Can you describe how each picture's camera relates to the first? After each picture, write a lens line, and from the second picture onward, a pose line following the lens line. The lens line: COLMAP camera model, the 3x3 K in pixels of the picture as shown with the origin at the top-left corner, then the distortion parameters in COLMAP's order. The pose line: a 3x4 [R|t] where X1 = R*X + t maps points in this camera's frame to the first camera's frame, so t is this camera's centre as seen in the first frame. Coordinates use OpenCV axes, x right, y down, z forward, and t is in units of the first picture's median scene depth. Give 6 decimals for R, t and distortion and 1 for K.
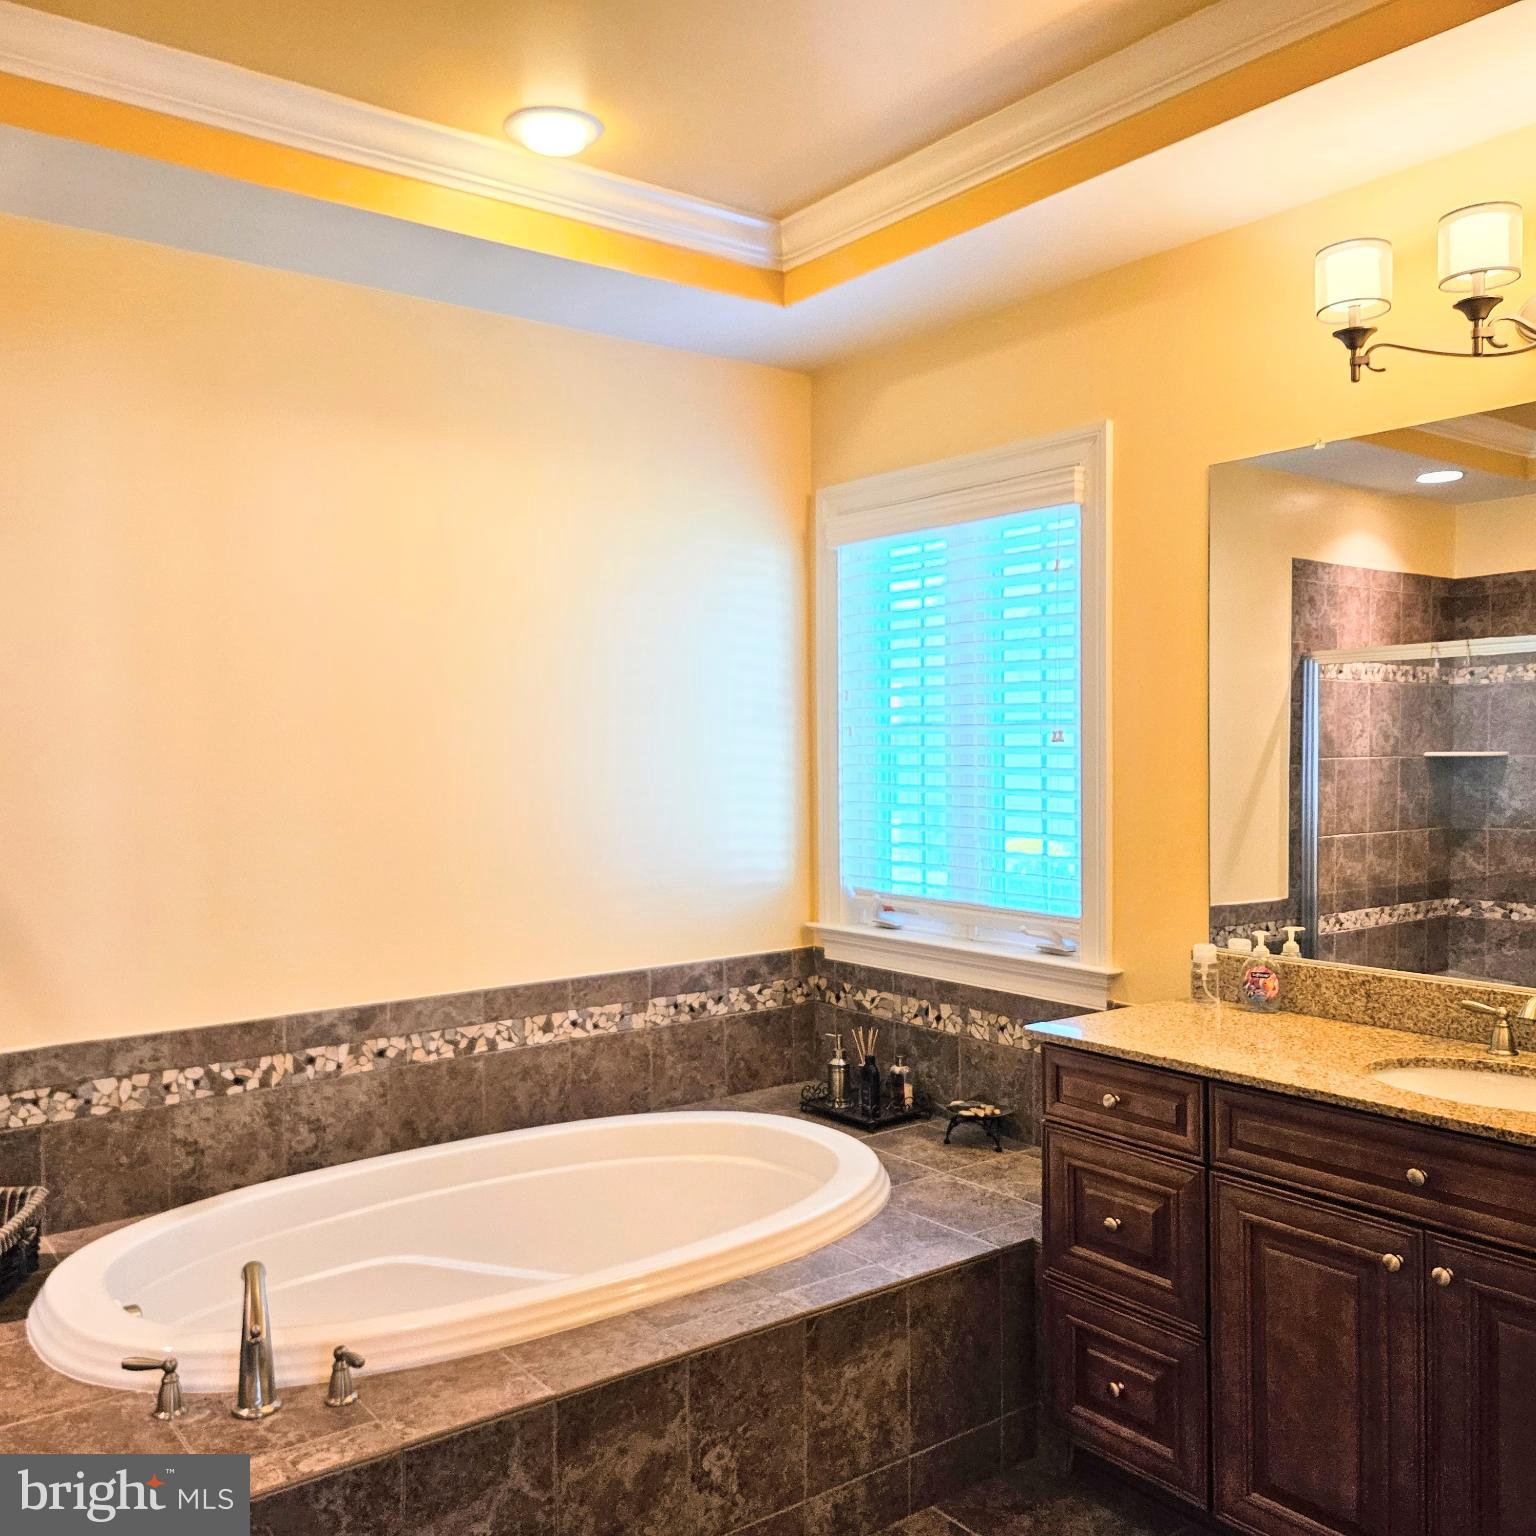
lens RADIAL K [[1365.7, 0, 737.0], [0, 1365.7, 767.4], [0, 0, 1]] dist [0.062823, -0.058762]
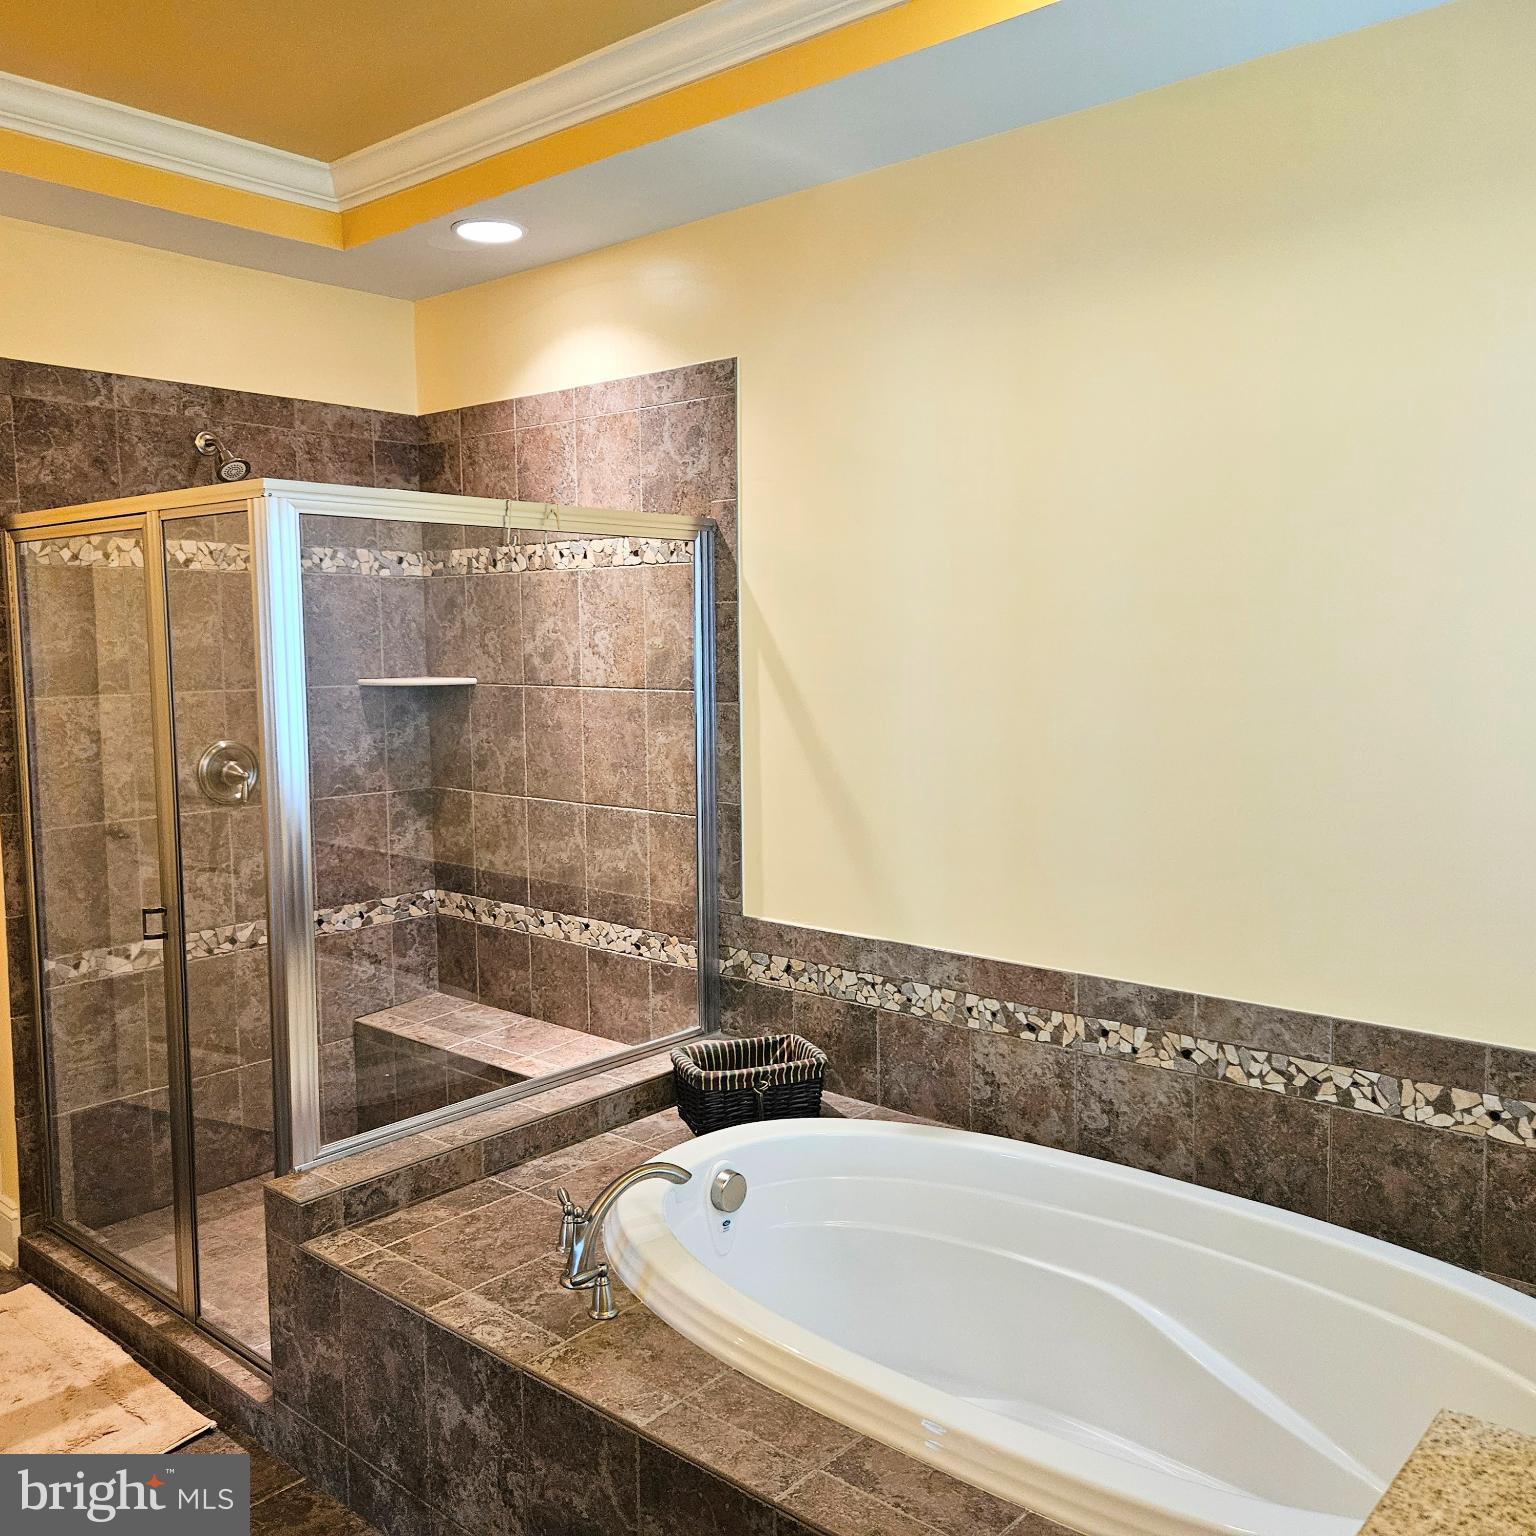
lens RADIAL K [[1365.7, 0, 737.0], [0, 1365.7, 767.4], [0, 0, 1]] dist [0.062823, -0.058762]
pose [[0.204432, 0.101924, -0.973560, 0.504625], [-0.009530, 0.994725, 0.102139, -0.044707], [0.978834, -0.011603, 0.204325, 0.627944]]
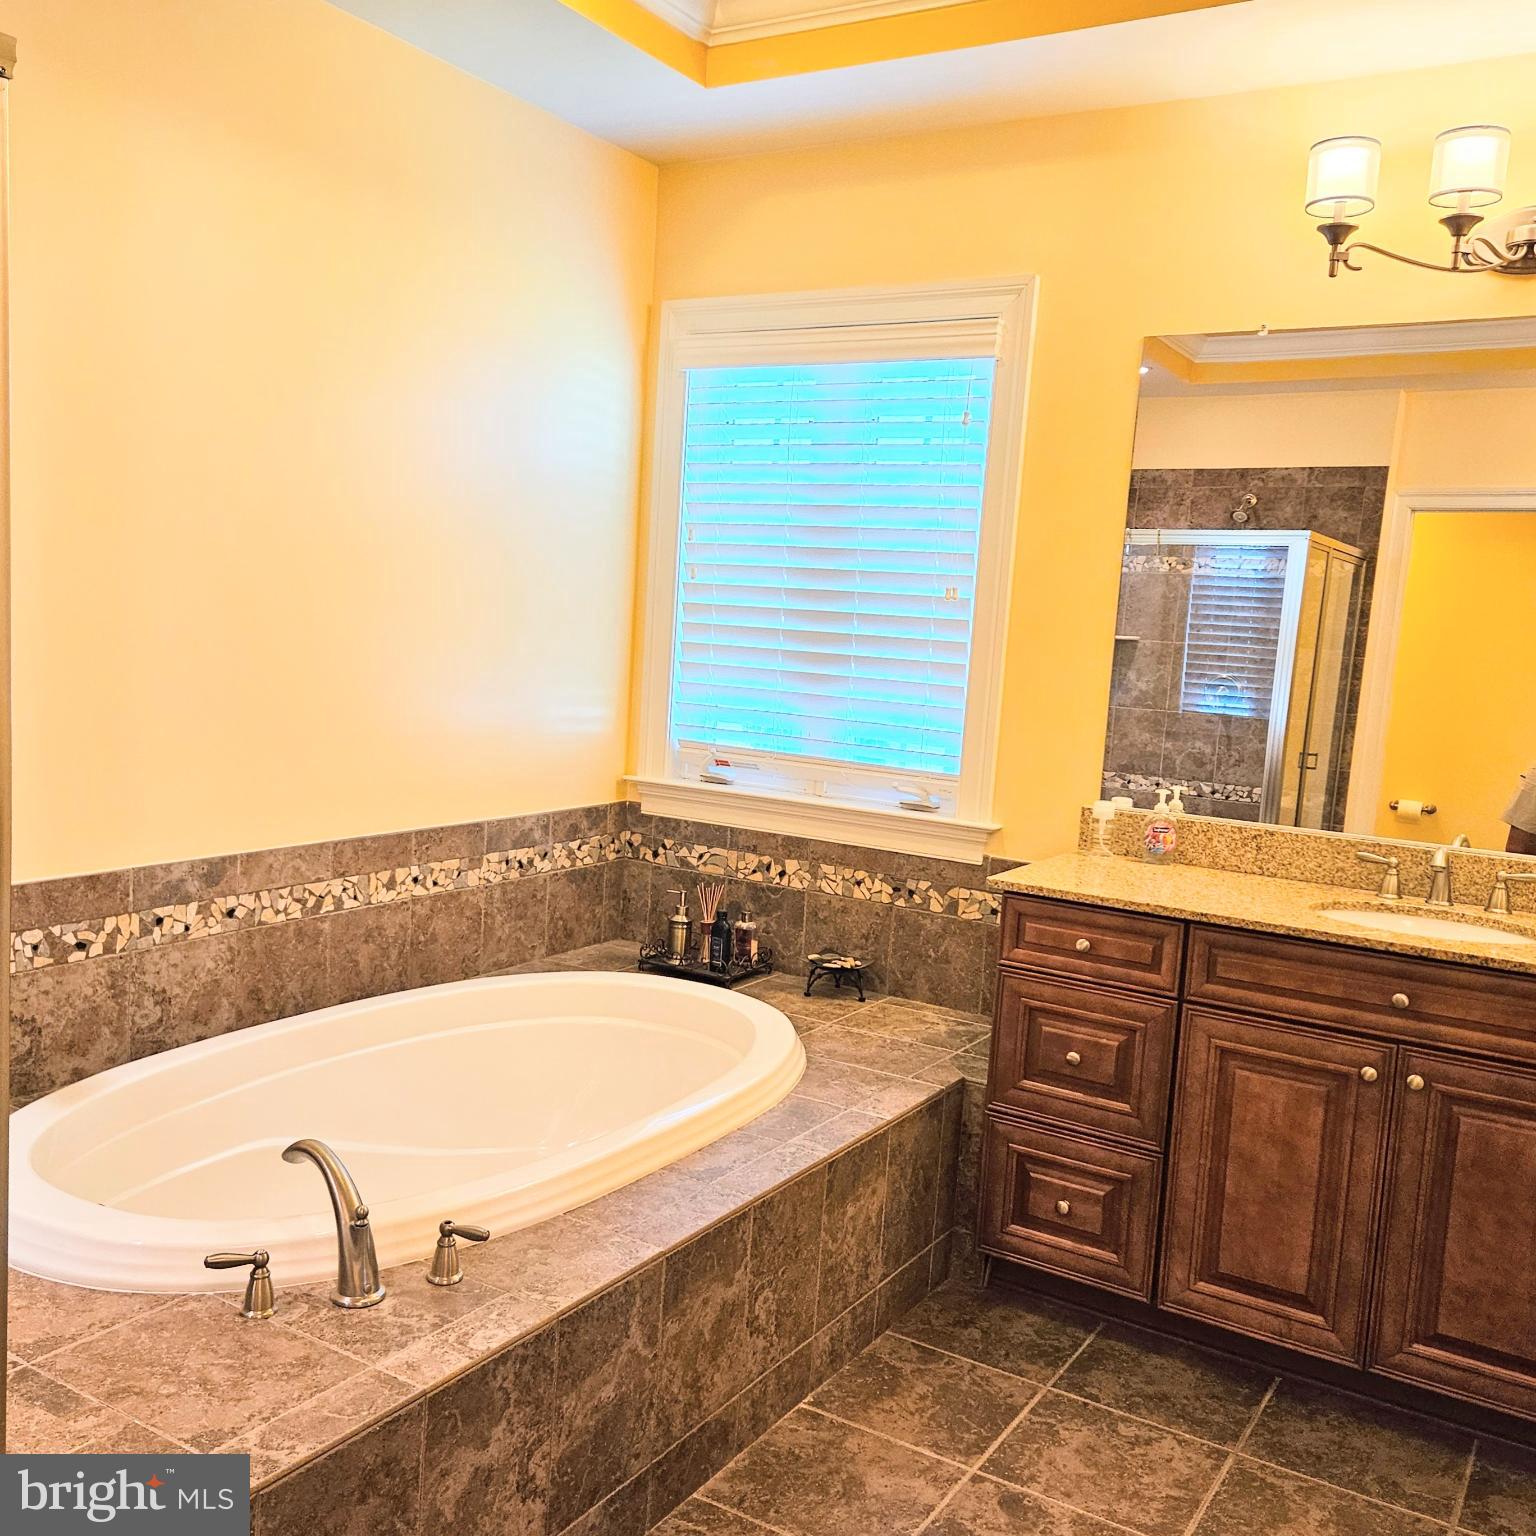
lens RADIAL K [[1465.3, 0, 731.4], [0, 1465.3, 781.2], [0, 0, 1]] dist [0.082270, -0.071978]
pose [[0.932278, 0.022182, 0.361061, -0.329687], [-0.061381, 0.993345, 0.097462, 0.019538], [-0.356496, -0.113024, 0.927435, 0.049311]]
